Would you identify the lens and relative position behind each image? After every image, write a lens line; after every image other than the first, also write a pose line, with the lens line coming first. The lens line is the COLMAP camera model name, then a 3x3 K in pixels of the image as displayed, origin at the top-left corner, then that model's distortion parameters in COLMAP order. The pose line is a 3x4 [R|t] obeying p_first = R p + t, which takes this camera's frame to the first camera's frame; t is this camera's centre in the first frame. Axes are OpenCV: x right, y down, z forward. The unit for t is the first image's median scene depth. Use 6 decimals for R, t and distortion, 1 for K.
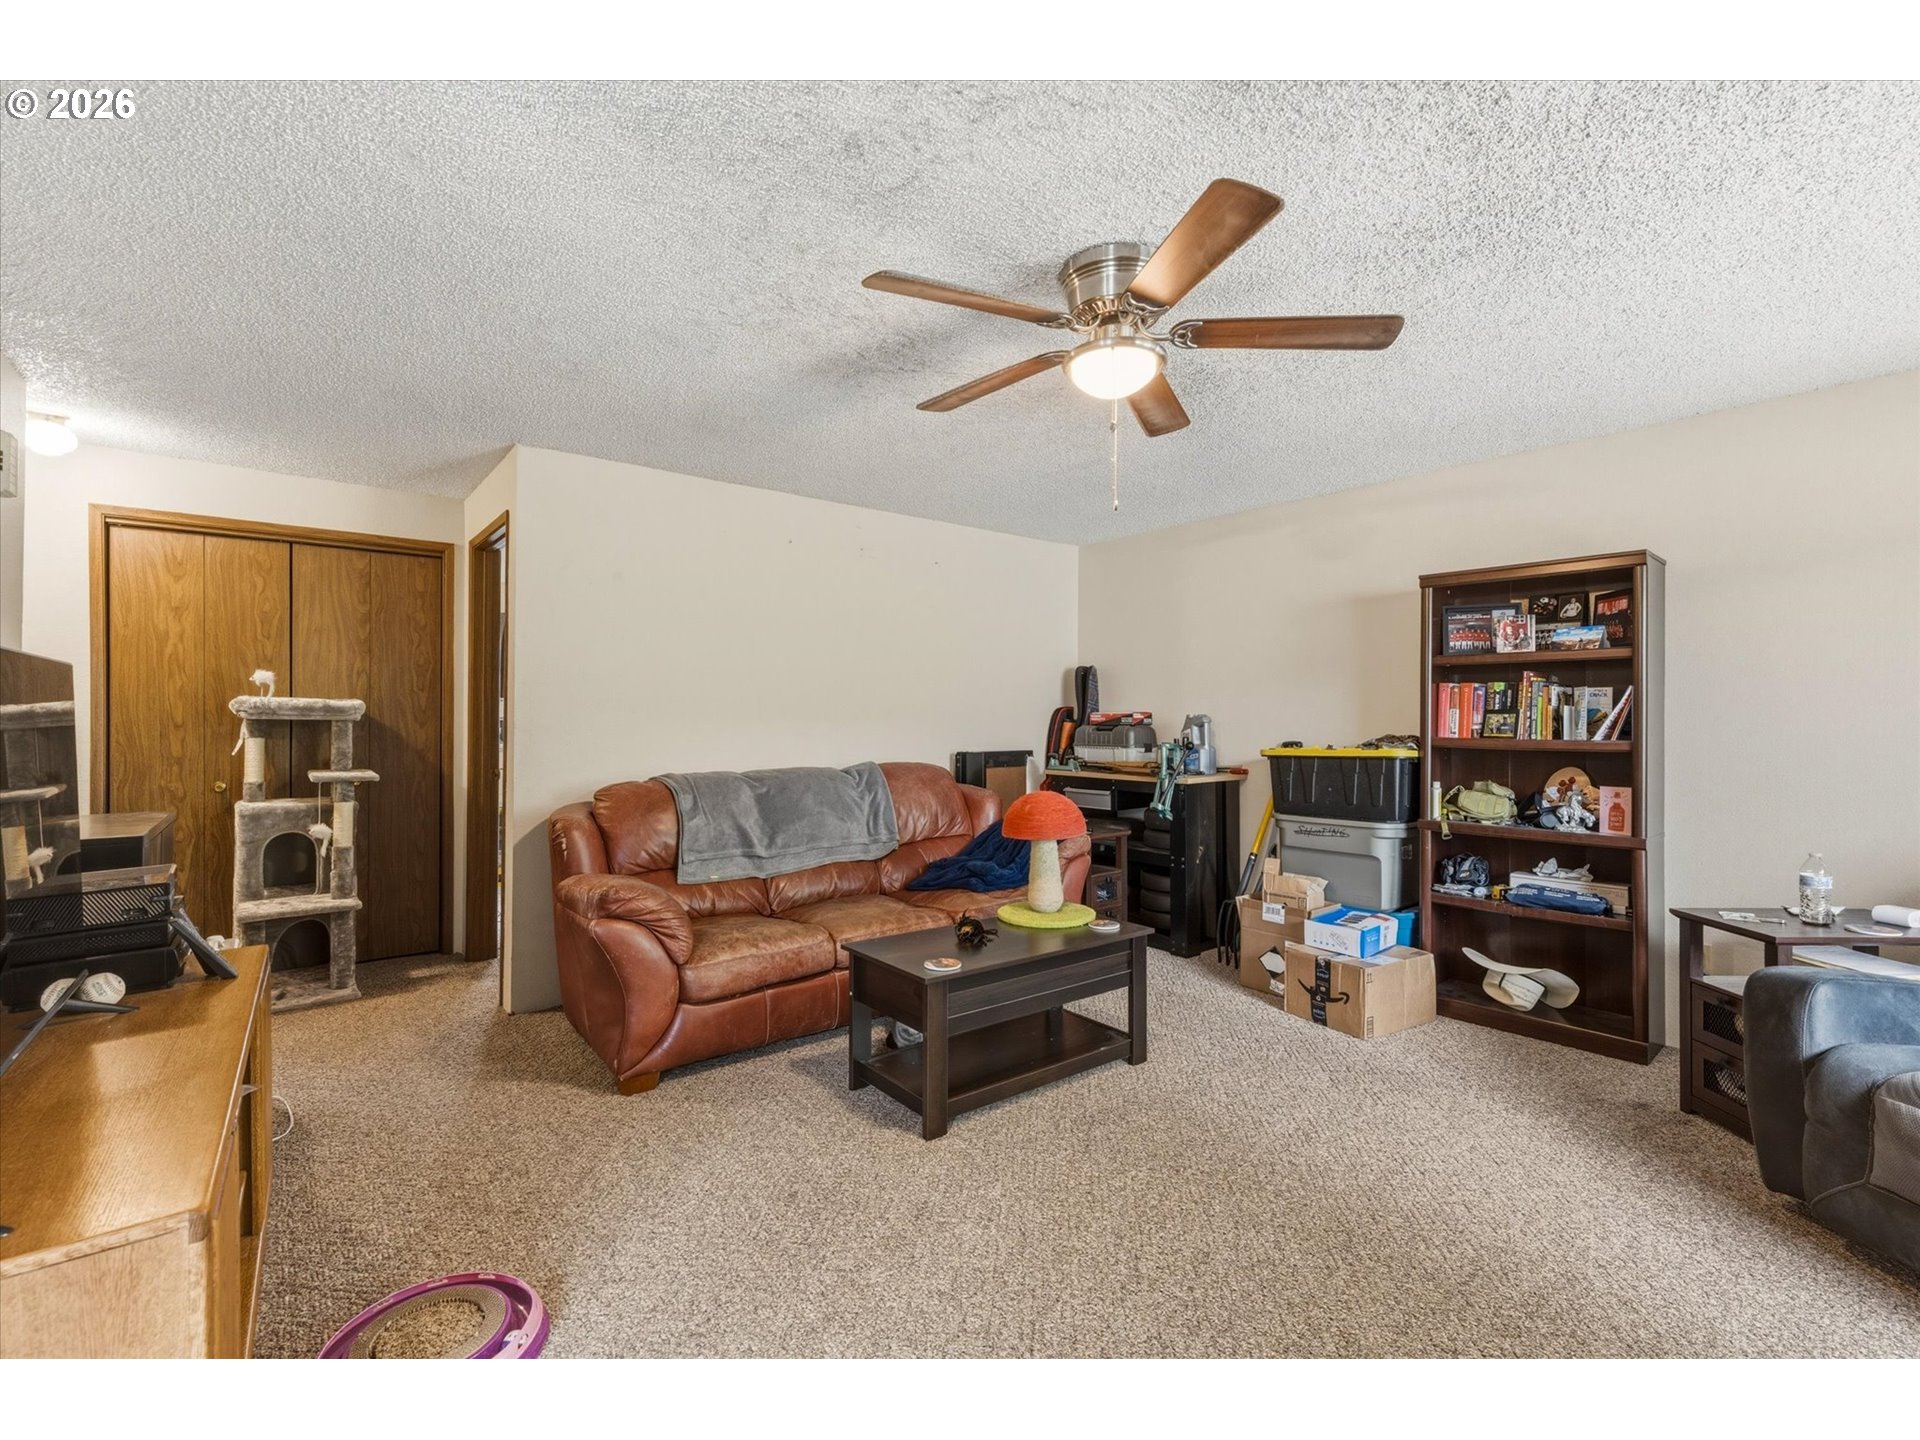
lens RADIAL K [[861.6, 0, 960.0], [0, 861.6, 720.0], [0, 0, 1]] dist [0.000790, 0.000203]
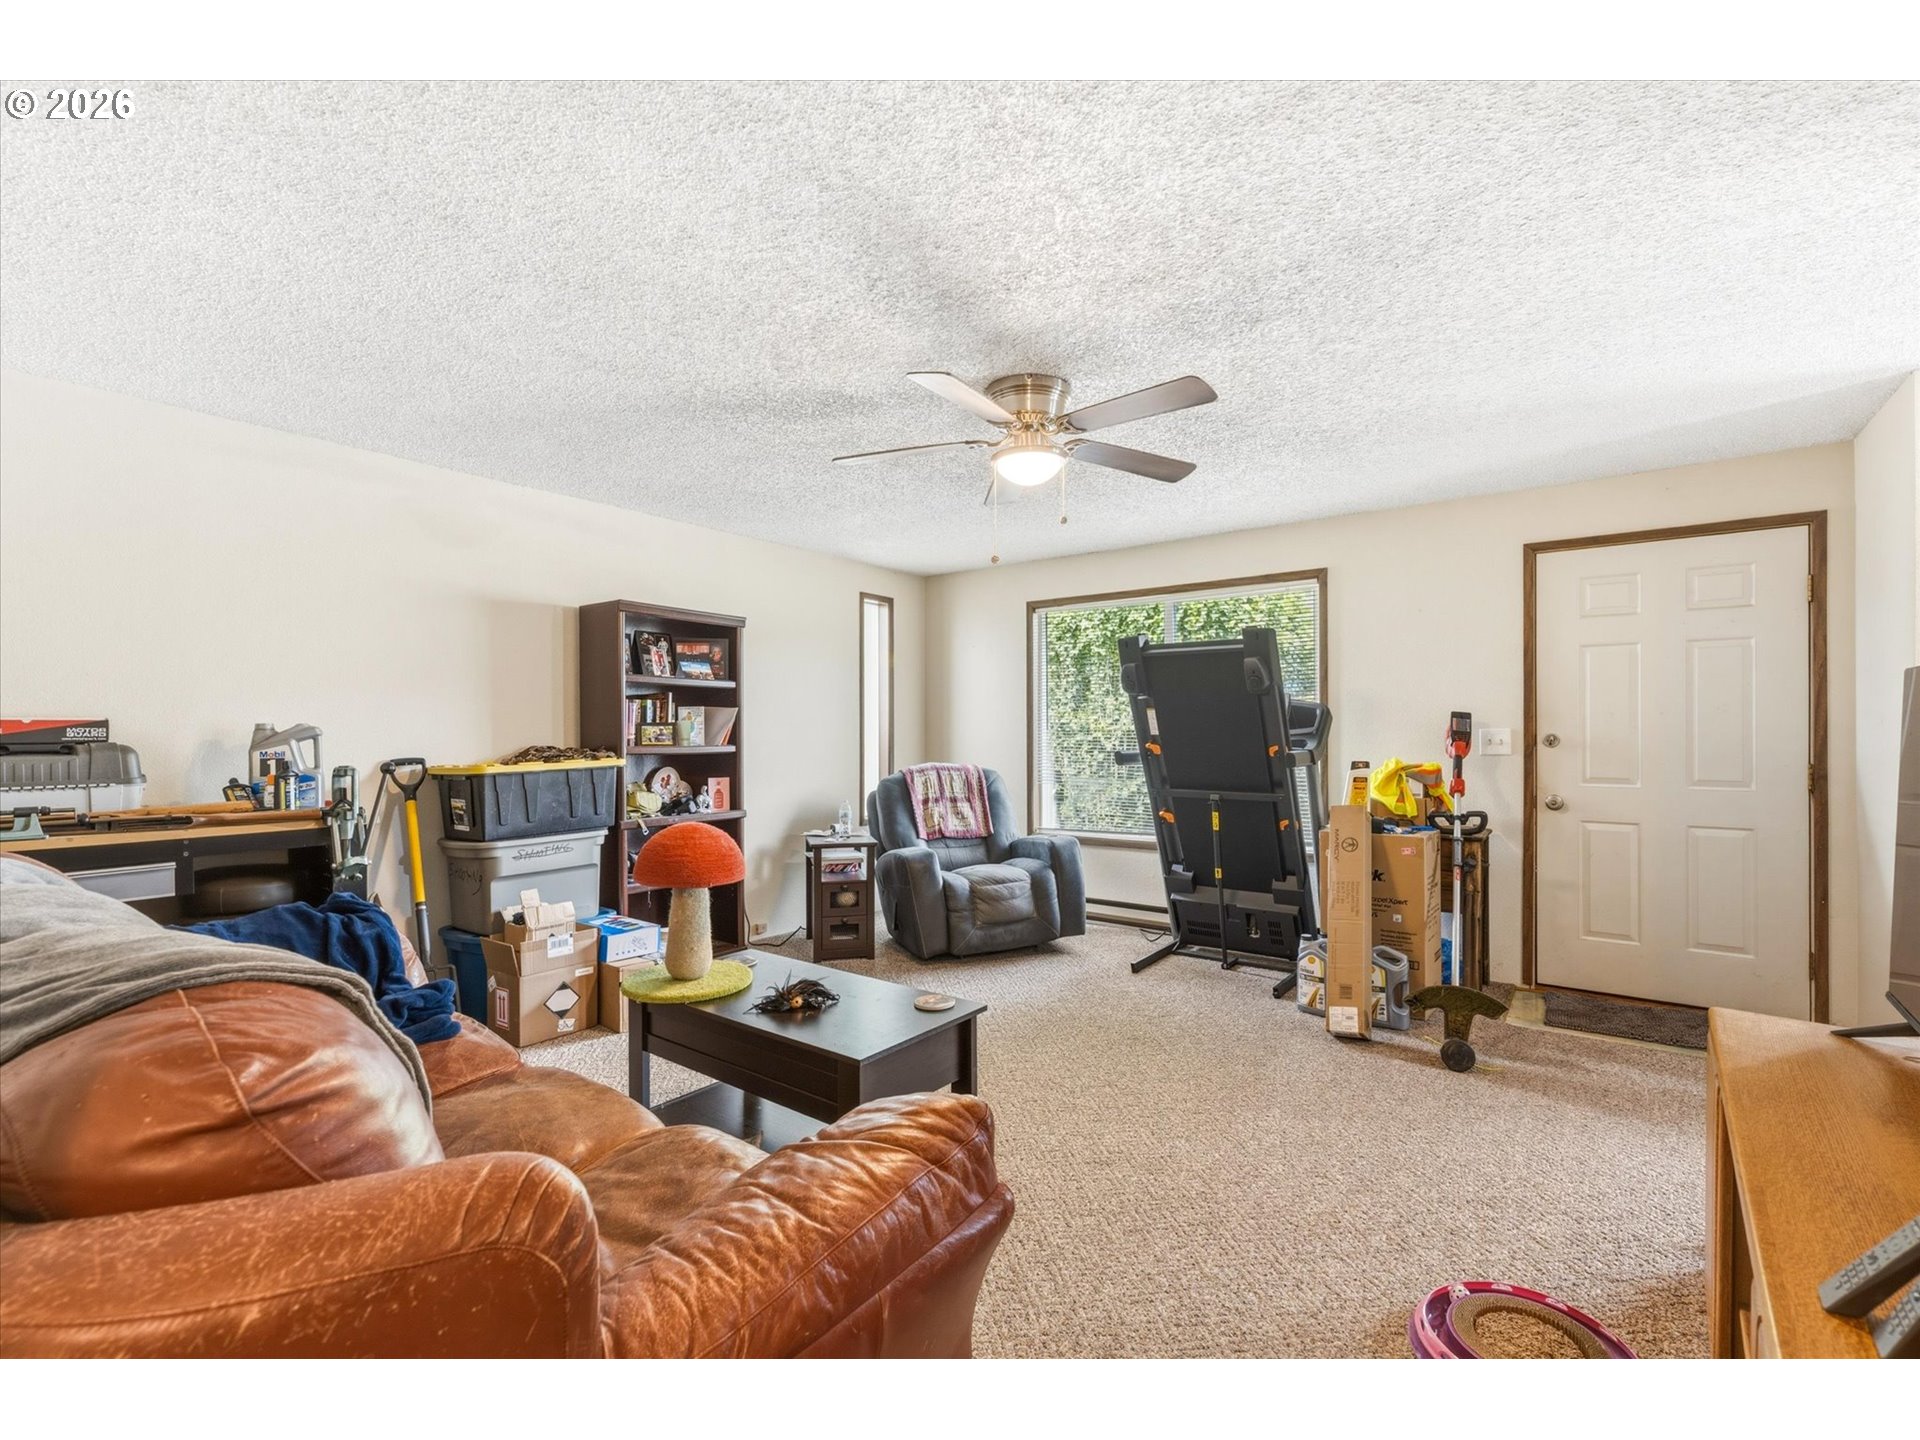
lens RADIAL K [[861.6, 0, 960.0], [0, 861.6, 720.0], [0, 0, 1]] dist [0.000790, 0.000203]
pose [[-0.215843, 0.015404, 0.976307, -0.668292], [0.004746, 0.999880, -0.014726, 0.004940], [-0.976417, 0.001455, -0.215890, 0.874436]]
